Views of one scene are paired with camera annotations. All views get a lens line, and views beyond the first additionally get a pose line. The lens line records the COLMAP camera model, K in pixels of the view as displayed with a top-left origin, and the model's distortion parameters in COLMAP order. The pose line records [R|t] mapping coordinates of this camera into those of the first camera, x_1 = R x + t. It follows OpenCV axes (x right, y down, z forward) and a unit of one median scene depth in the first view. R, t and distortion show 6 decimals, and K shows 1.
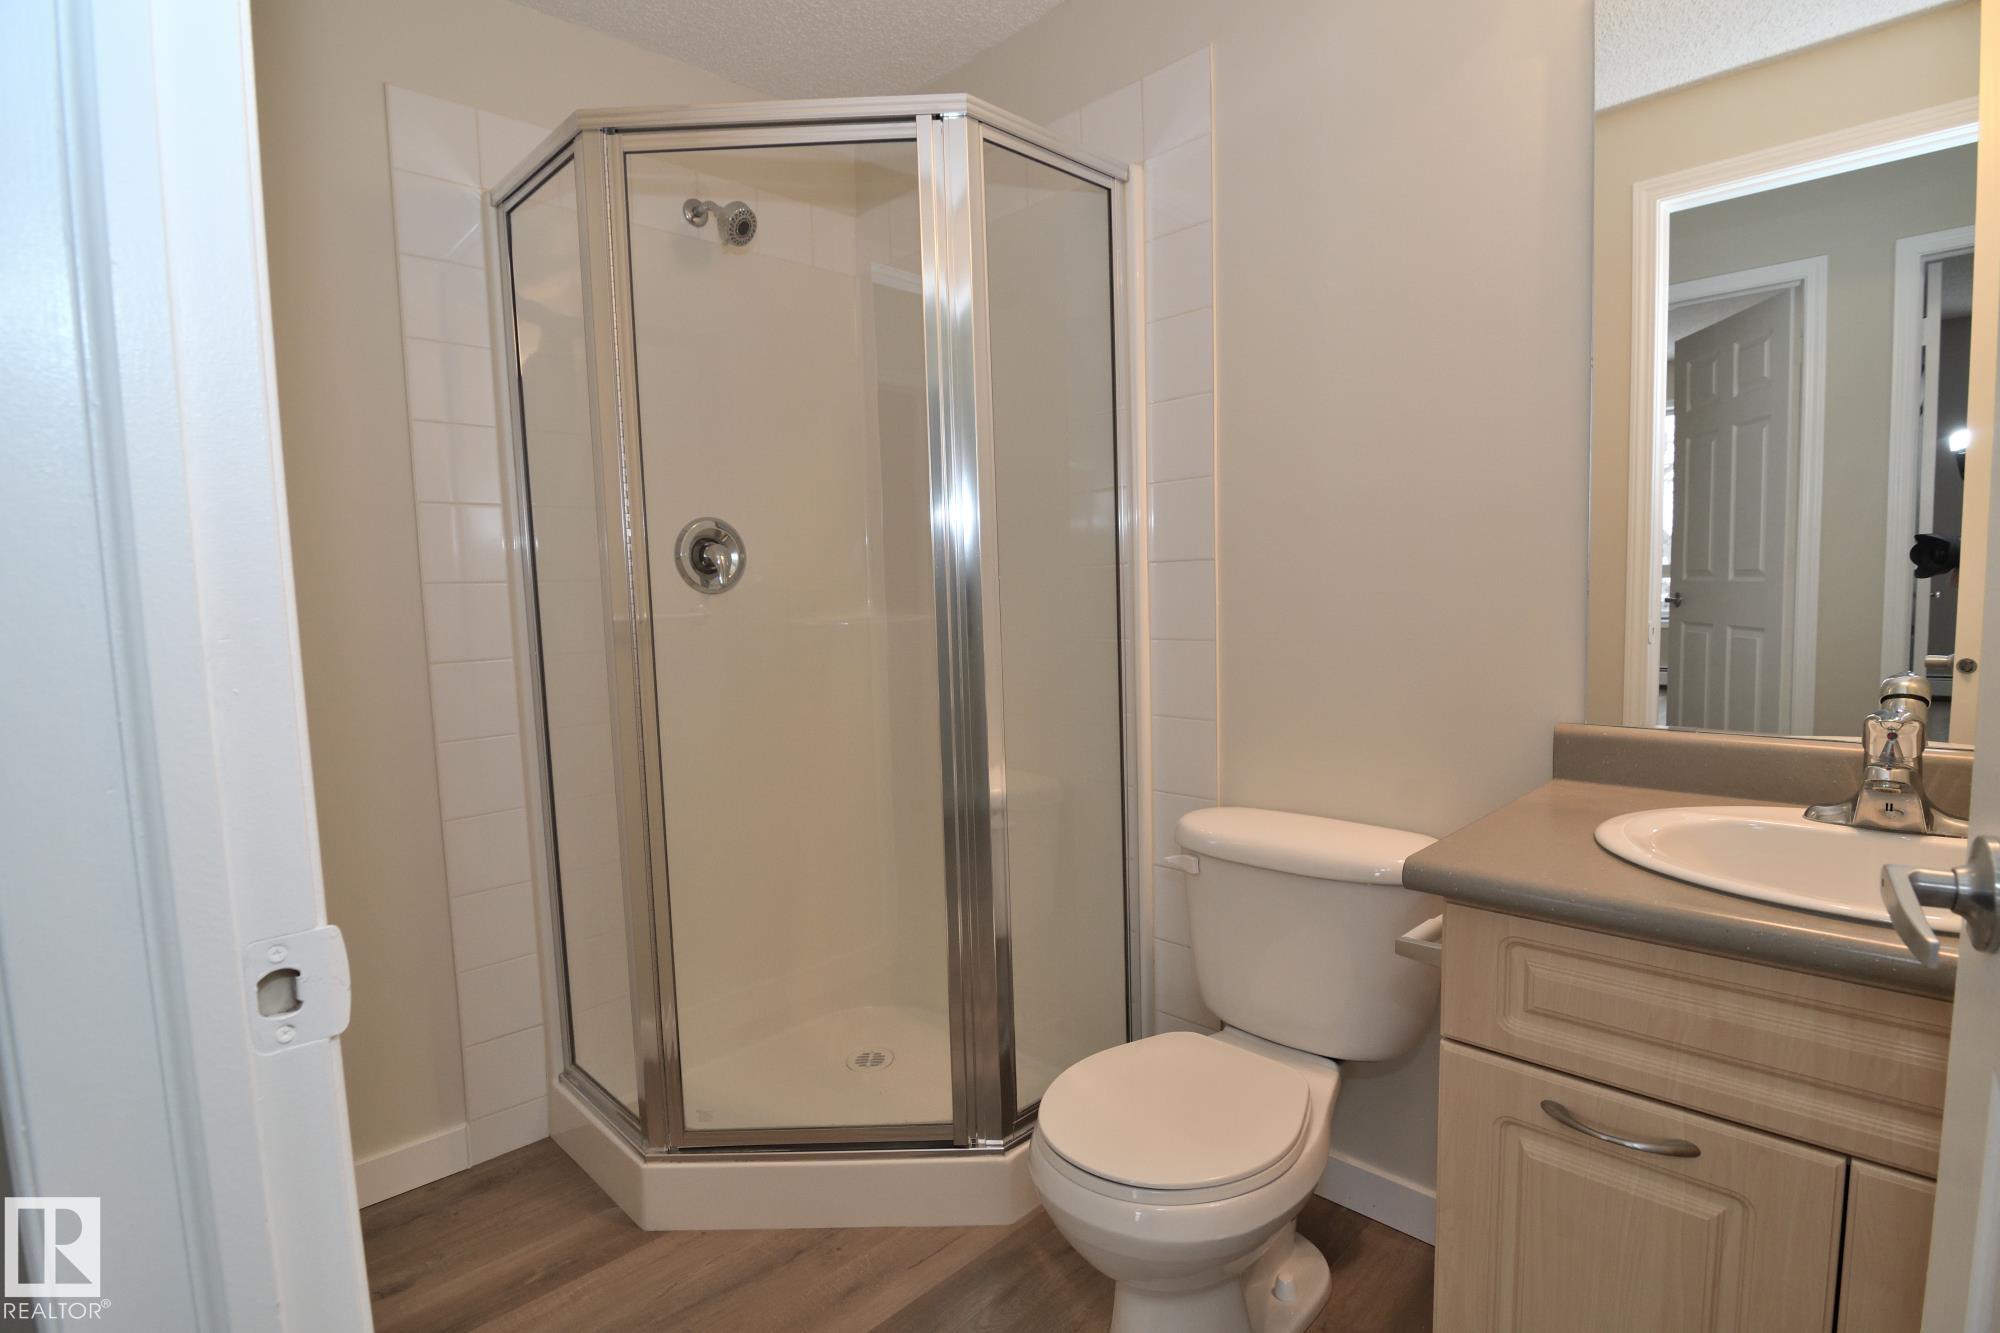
lens RADIAL K [[970.6, 0, 987.5], [0, 970.6, 664.7], [0, 0, 1]] dist [-0.006747, -0.012694]
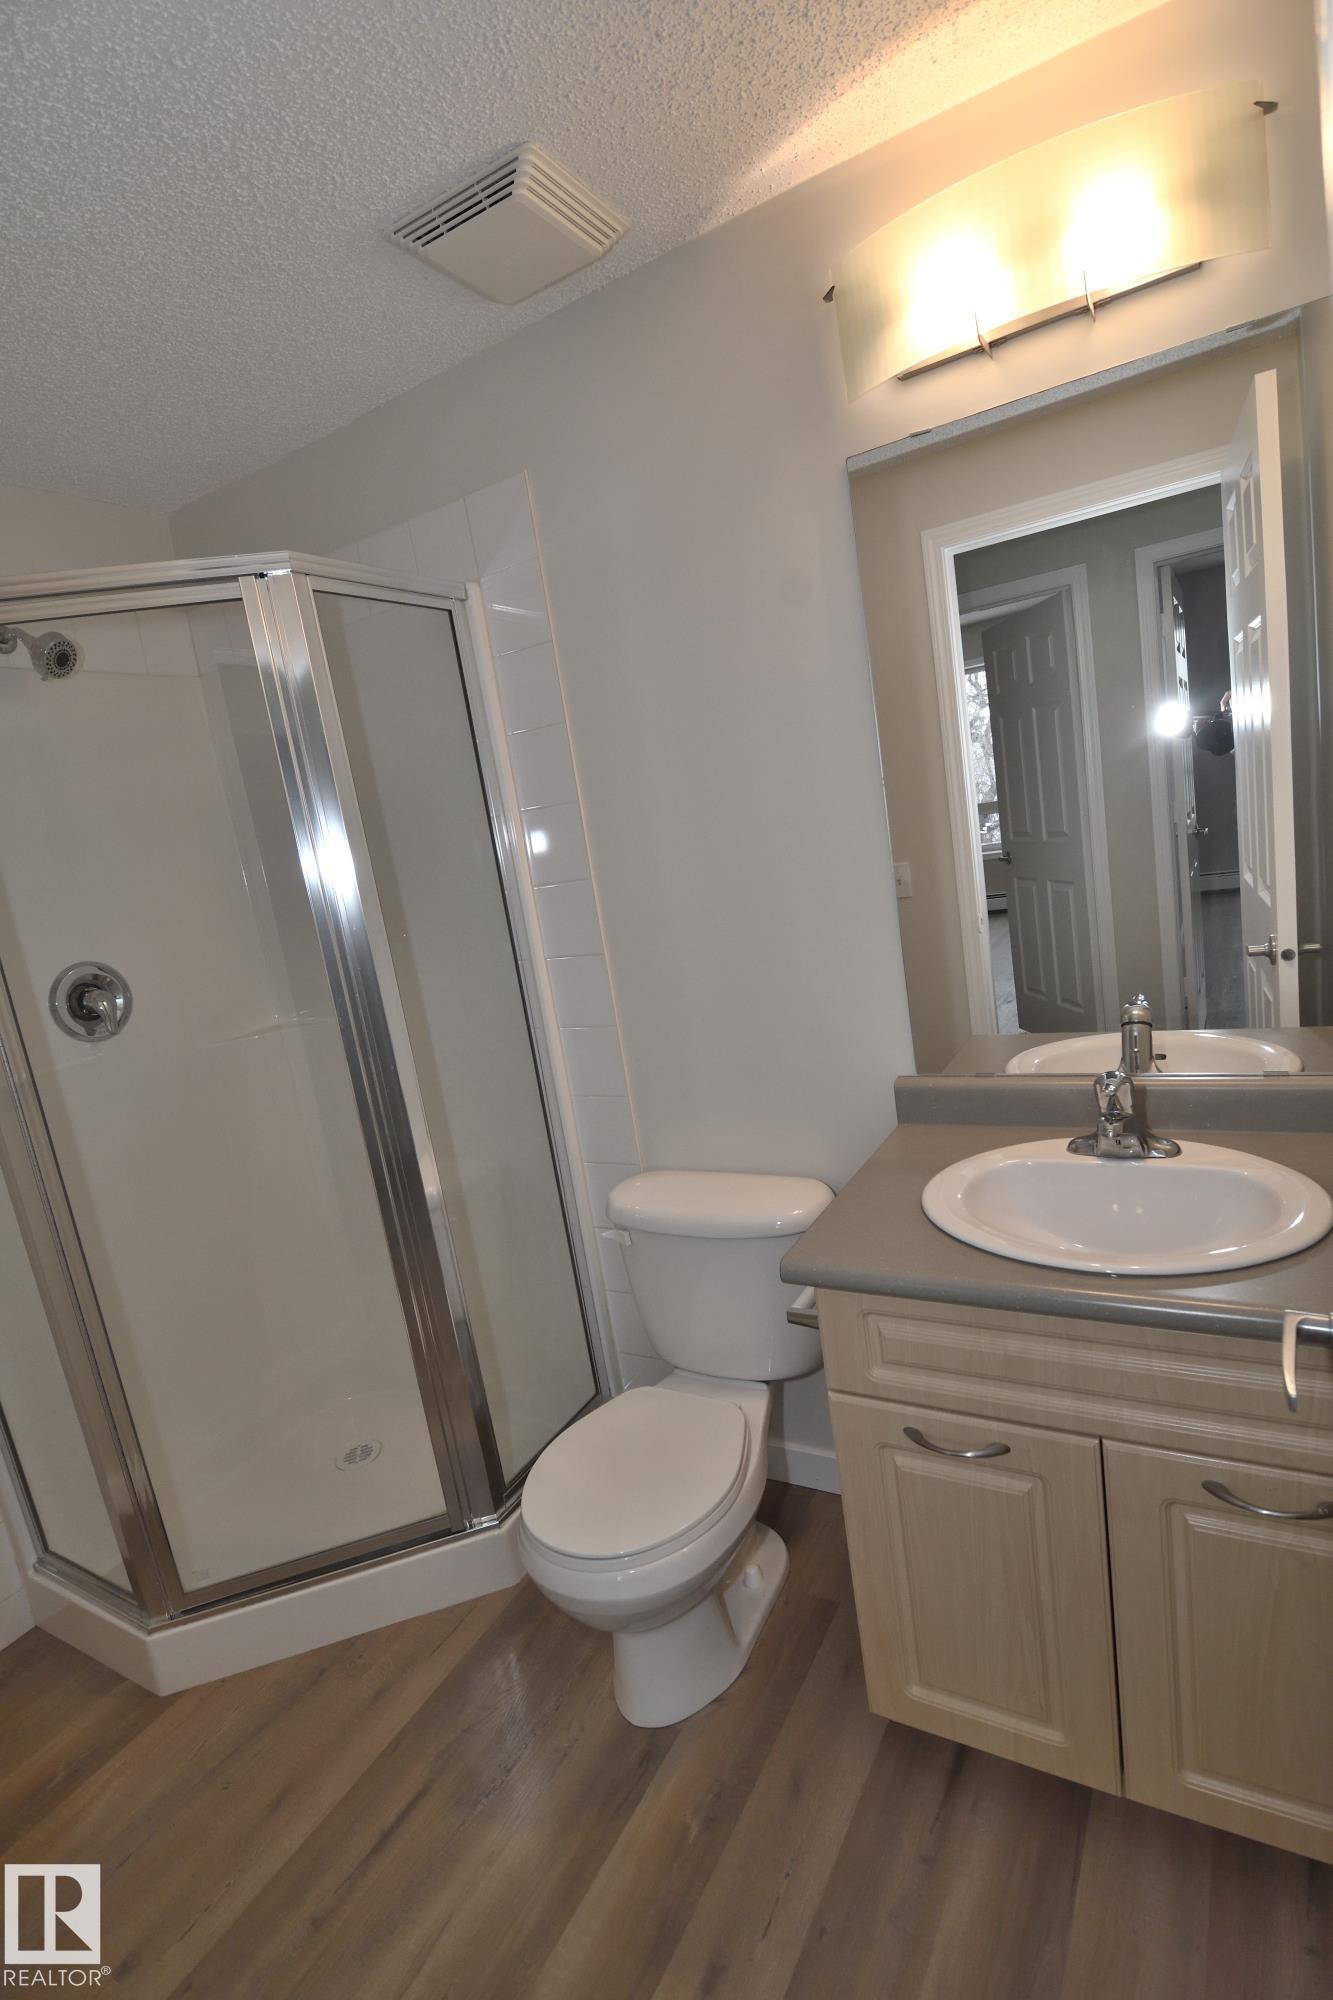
lens RADIAL K [[970.6, 0, 668.0], [0, 970.6, 1008.2], [0, 0, 1]] dist [-0.006747, -0.012694]
pose [[0.955973, -0.164404, 0.243079, 0.030168], [0.145709, 0.984936, 0.093112, -0.148050], [-0.254725, -0.053594, 0.965527, -0.076094]]
